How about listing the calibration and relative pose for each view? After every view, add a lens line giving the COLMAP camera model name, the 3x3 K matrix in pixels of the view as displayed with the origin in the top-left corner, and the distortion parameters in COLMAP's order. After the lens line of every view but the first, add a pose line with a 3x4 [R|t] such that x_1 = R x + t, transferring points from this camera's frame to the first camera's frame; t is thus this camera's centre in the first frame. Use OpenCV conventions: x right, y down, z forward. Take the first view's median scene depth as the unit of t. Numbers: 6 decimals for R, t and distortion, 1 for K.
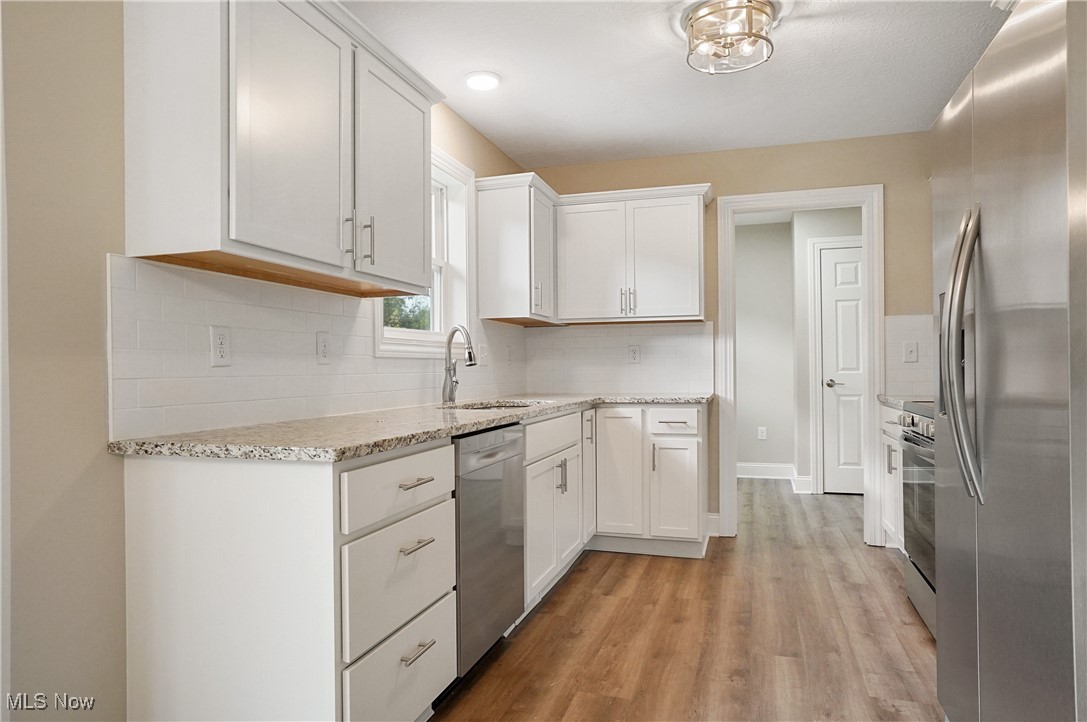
lens RADIAL K [[660.1, 0, 537.9], [0, 660.1, 366.9], [0, 0, 1]] dist [-0.022174, 0.001974]
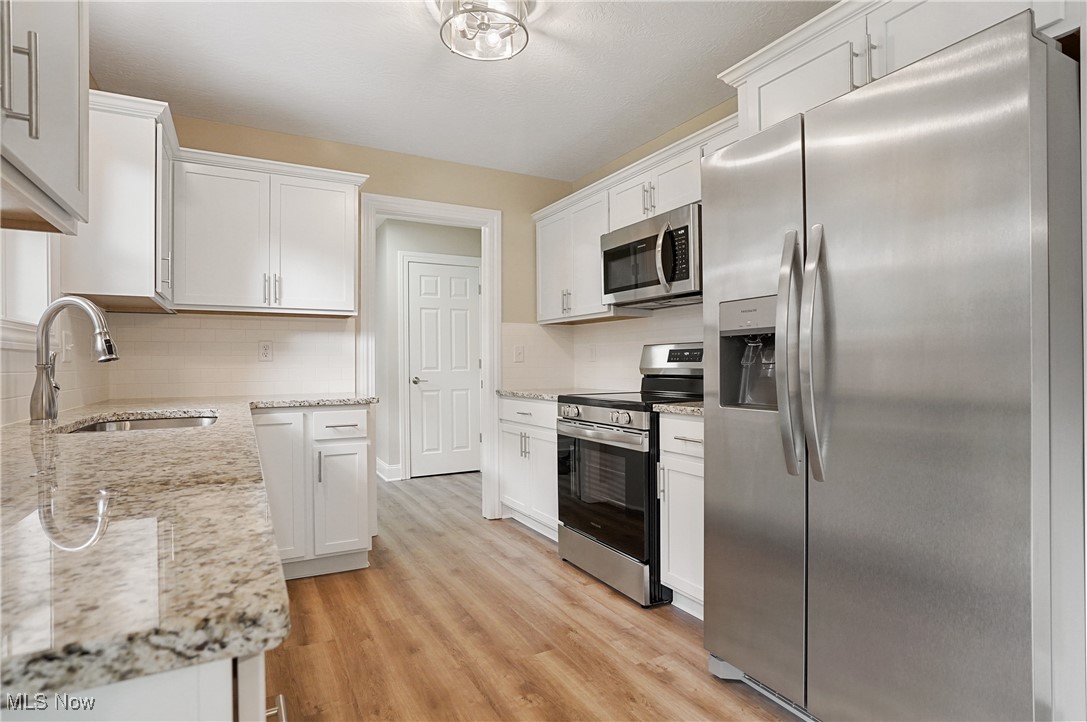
lens RADIAL K [[560.2, 0, 538.8], [0, 560.2, 366.7], [0, 0, 1]] dist [-0.041566, 0.006422]
pose [[0.699377, 0.000368, 0.714753, -0.156996], [0.000711, 0.999999, -0.001210, 0.003504], [-0.714753, 0.001355, 0.699376, 0.274917]]
